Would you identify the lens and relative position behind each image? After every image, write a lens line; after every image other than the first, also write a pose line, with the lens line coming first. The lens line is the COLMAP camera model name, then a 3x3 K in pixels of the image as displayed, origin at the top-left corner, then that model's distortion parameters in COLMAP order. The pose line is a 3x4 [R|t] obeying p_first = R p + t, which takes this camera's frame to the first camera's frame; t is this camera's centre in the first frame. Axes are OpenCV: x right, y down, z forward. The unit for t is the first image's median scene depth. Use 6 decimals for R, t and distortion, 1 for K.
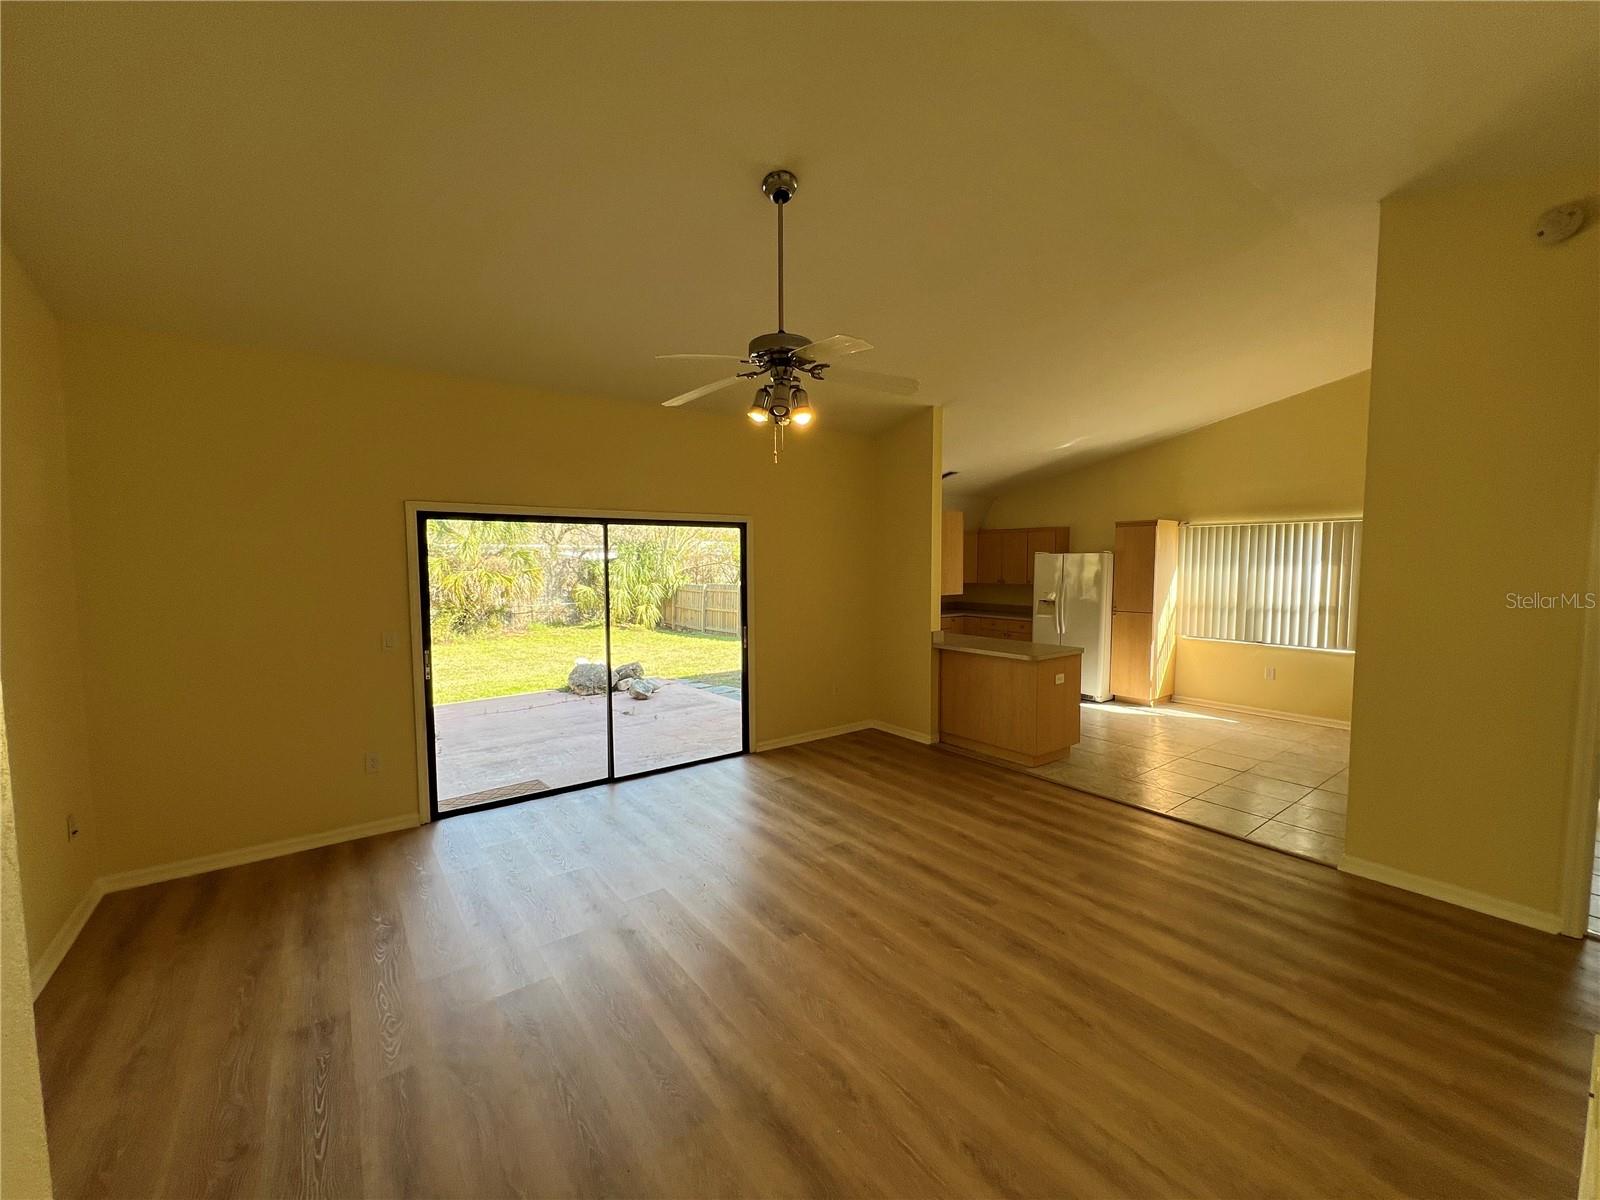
lens RADIAL K [[648.4, 0, 799.5], [0, 648.4, 602.8], [0, 0, 1]] dist [0.000082, 0.000274]
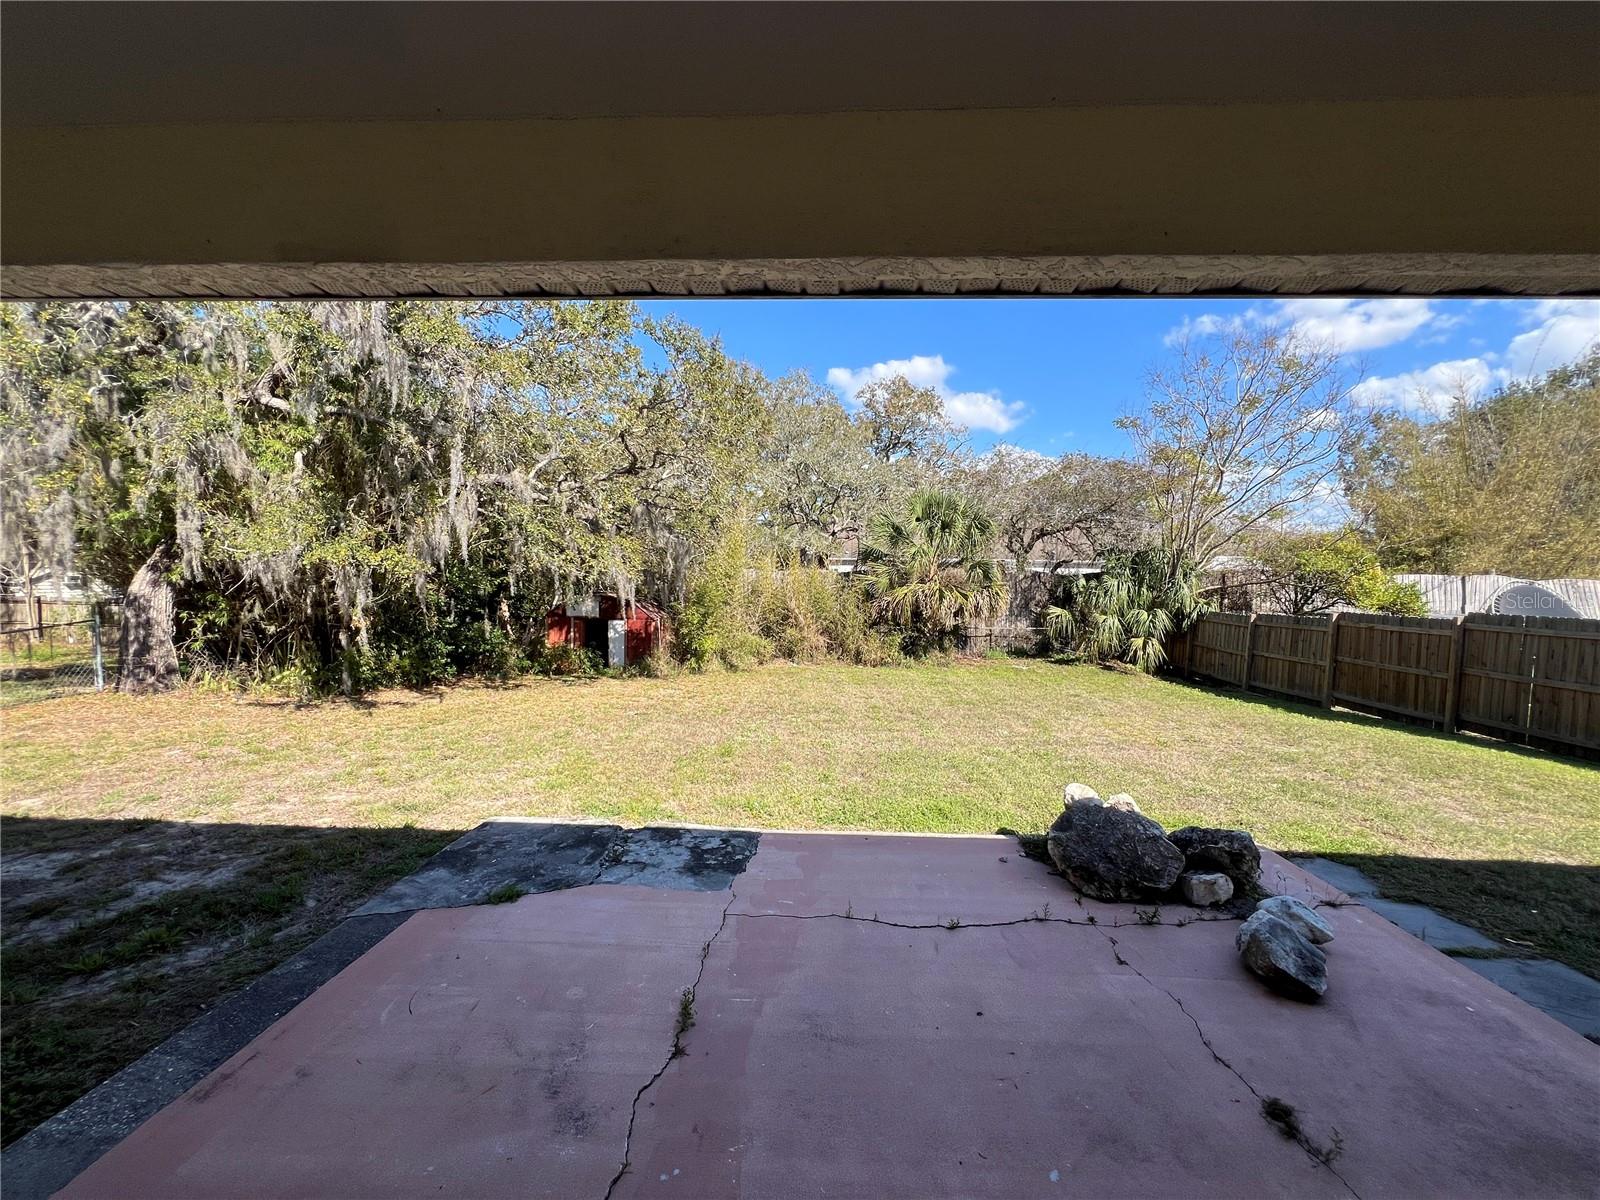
lens RADIAL K [[648.4, 0, 798.1], [0, 648.4, 606.1], [0, 0, 1]] dist [0.000082, 0.000274]
pose [[0.772519, 0.046855, -0.633261, -0.372329], [-0.062918, 0.998014, -0.002911, -0.028231], [0.631867, 0.042092, 0.773933, 0.944941]]
